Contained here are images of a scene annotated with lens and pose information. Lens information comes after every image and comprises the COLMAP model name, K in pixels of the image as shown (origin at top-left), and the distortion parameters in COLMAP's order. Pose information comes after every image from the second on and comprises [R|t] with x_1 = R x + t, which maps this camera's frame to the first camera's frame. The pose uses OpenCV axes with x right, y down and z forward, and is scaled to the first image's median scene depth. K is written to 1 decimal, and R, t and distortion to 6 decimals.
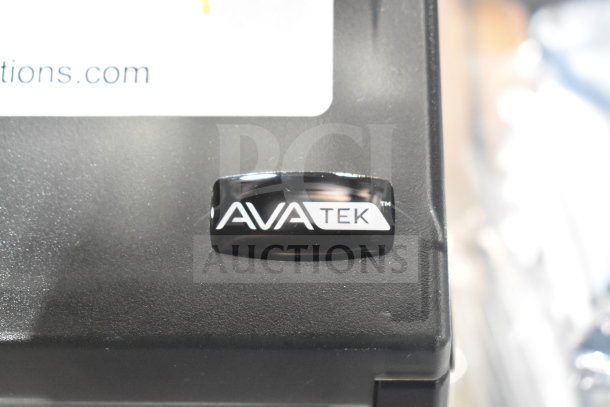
lens RADIAL K [[1013.6, 0, 305.0], [0, 1013.6, 203.5], [0, 0, 1]] dist [-0.004959, -0.012988]
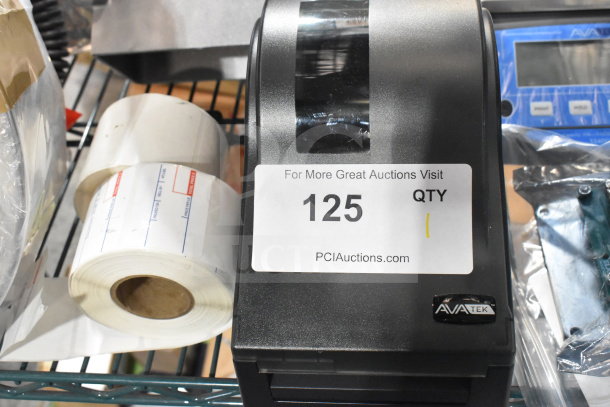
lens RADIAL K [[710.3, 0, 305.0], [0, 710.3, 203.5], [0, 0, 1]] dist [-0.001582, 0.000525]
pose [[0.997695, -0.000319, -0.067858, -0.323980], [-0.004210, 0.997772, -0.066580, -0.154340], [0.067728, 0.066713, 0.995471, -1.103737]]
